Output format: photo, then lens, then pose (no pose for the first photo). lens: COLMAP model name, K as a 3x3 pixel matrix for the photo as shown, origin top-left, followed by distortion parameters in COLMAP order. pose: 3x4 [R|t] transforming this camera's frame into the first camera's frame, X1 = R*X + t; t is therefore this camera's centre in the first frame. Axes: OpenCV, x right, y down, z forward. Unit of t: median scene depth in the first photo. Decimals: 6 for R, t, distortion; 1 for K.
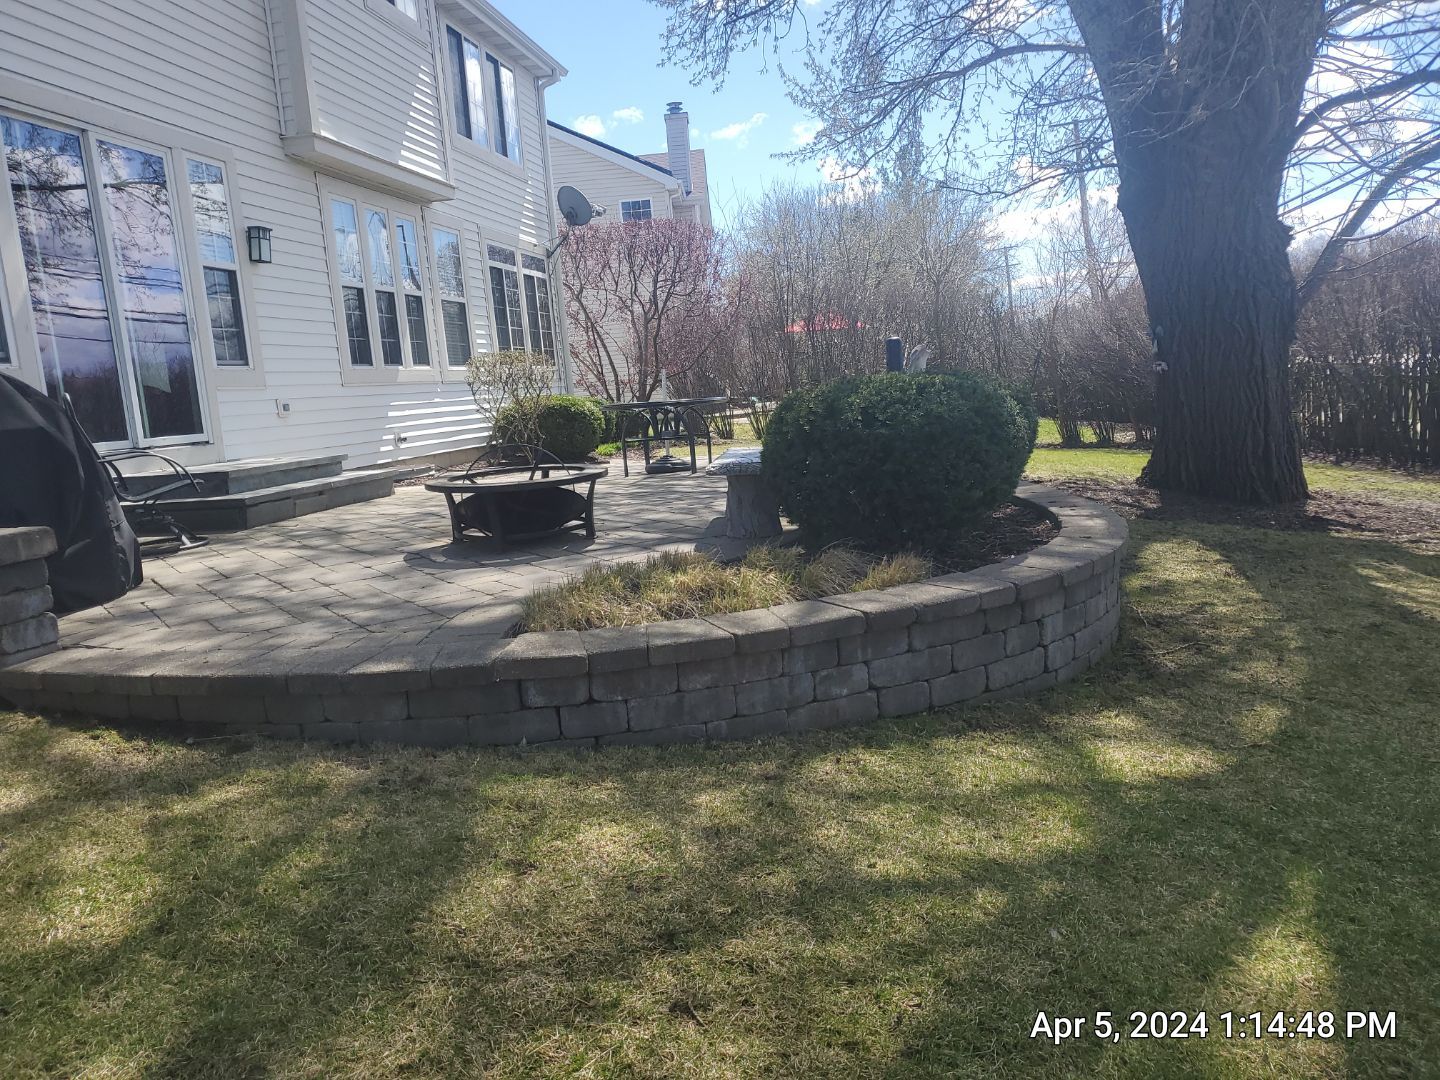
lens RADIAL K [[1120.5, 0, 708.7], [0, 1120.5, 547.1], [0, 0, 1]] dist [0.024435, -0.005444]
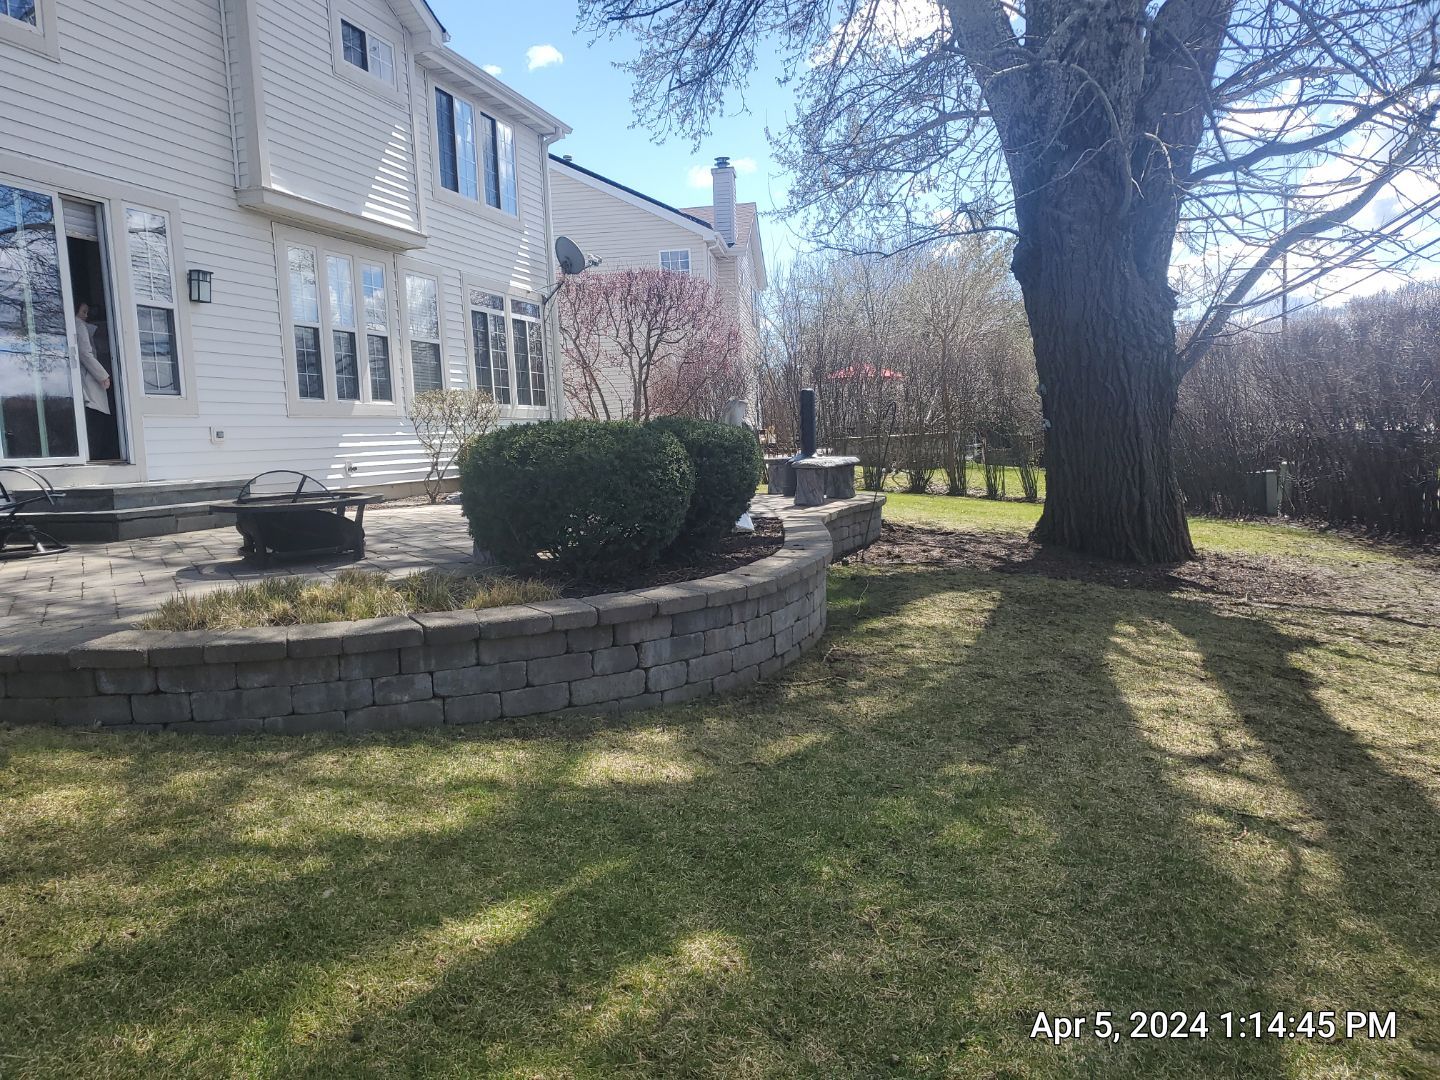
lens RADIAL K [[1120.5, 0, 710.0], [0, 1120.5, 540.7], [0, 0, 1]] dist [0.024435, -0.005444]
pose [[0.994989, 0.042052, -0.090707, 0.206216], [-0.046112, 0.998004, -0.043141, 0.003228], [0.088712, 0.047107, 0.994943, -0.036381]]
